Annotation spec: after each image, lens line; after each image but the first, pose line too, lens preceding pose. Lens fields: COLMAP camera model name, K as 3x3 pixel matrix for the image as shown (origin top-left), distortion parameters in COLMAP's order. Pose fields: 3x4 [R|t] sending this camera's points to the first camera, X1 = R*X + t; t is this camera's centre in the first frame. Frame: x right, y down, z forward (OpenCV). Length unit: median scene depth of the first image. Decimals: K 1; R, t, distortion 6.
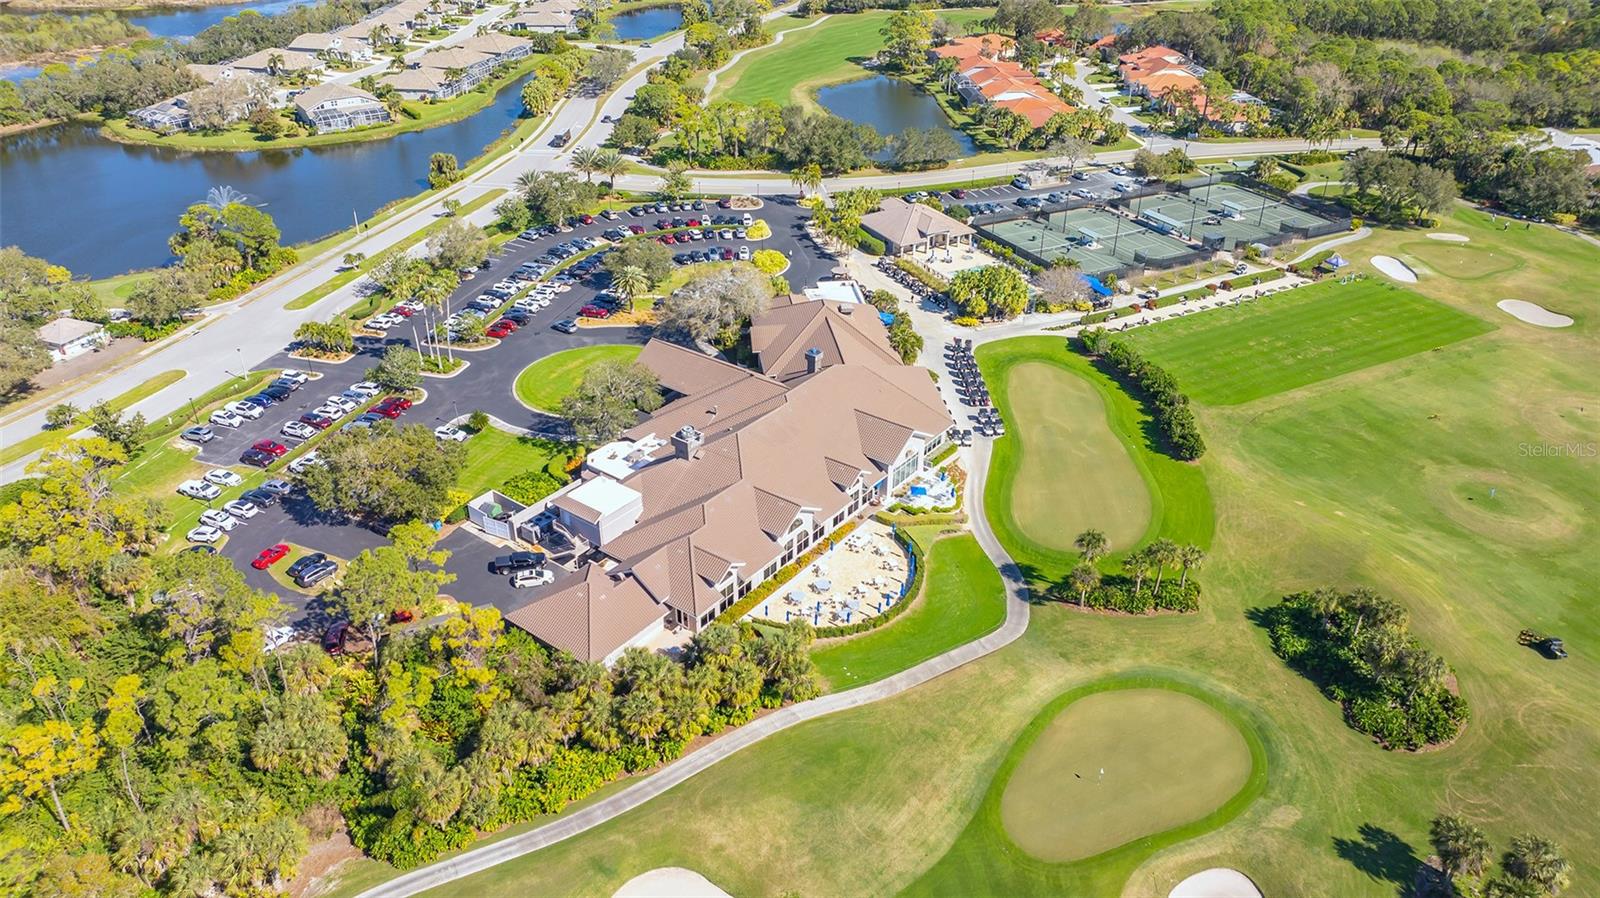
lens RADIAL K [[1124.1, 0, 799.1], [0, 1124.1, 449.6], [0, 0, 1]] dist [-0.031108, 0.026698]
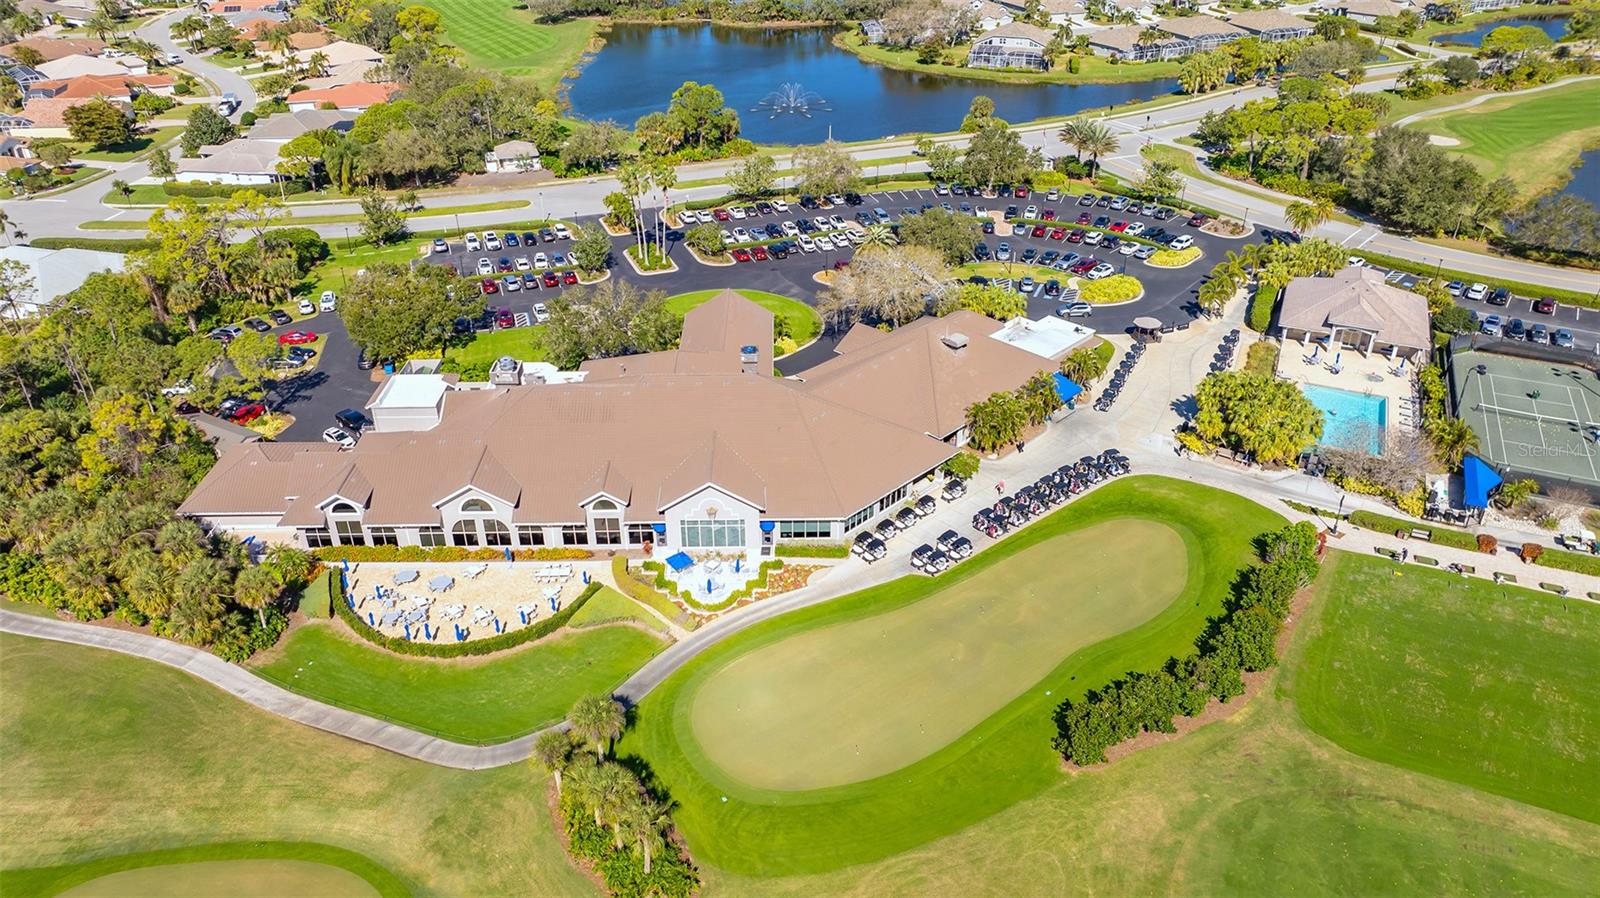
lens RADIAL K [[1124.1, 0, 801.8], [0, 1124.1, 447.3], [0, 0, 1]] dist [-0.031108, 0.026698]
pose [[0.626163, 0.389852, -0.675229, 0.437997], [-0.389031, 0.906734, 0.162752, -0.126132], [0.675703, 0.160776, 0.719428, 0.374316]]
